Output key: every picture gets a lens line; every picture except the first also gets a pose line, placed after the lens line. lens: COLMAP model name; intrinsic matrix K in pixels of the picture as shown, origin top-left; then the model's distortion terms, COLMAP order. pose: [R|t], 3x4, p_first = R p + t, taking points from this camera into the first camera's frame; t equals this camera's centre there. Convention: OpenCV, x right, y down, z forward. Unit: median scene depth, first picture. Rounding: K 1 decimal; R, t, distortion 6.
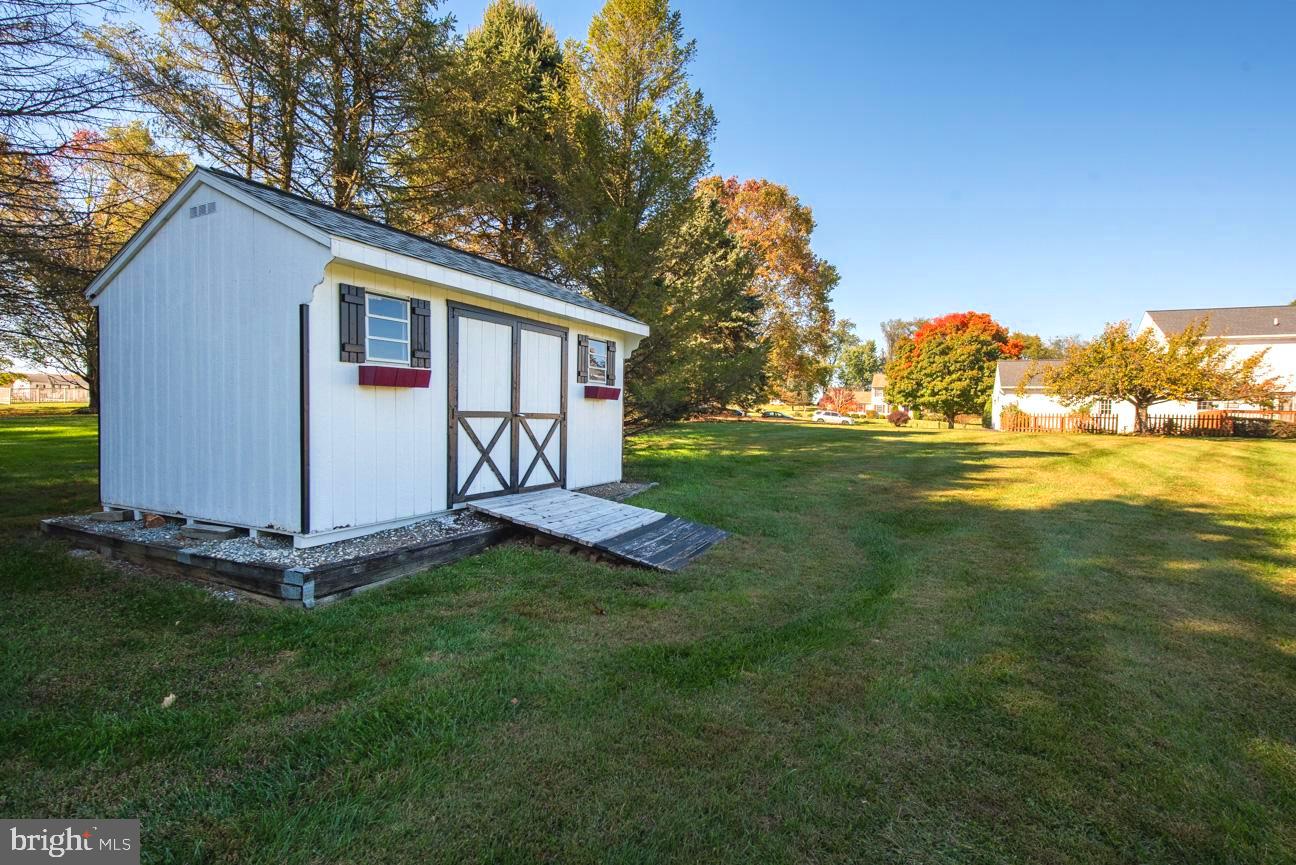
lens RADIAL K [[666.9, 0, 643.8], [0, 666.9, 426.9], [0, 0, 1]] dist [-0.001476, -0.000071]
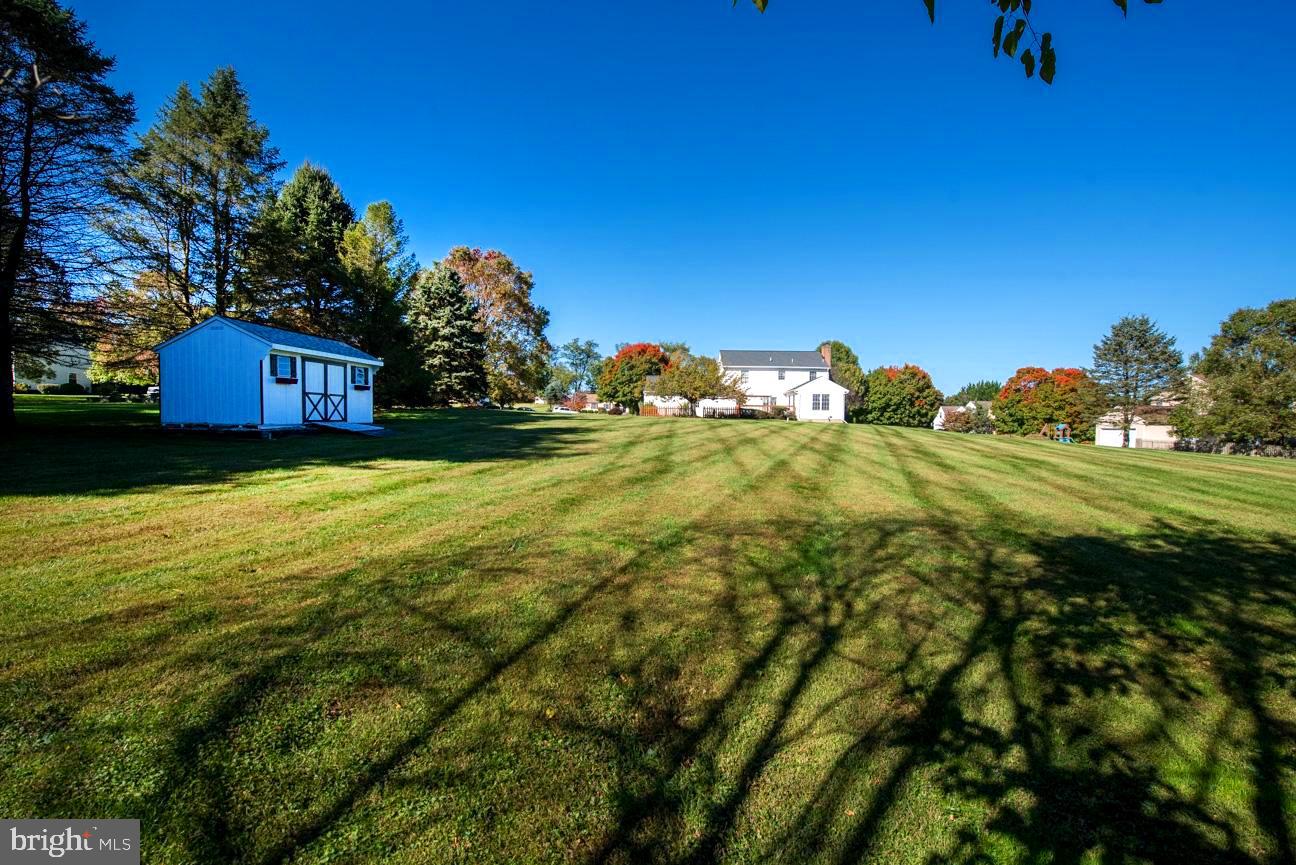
lens RADIAL K [[536.7, 0, 657.0], [0, 536.7, 440.2], [0, 0, 1]] dist [-0.019269, -0.000181]
pose [[0.924000, -0.018273, 0.381955, 0.202408], [0.005588, 0.999396, 0.034294, 0.090103], [-0.382351, -0.029553, 0.923545, -1.382314]]
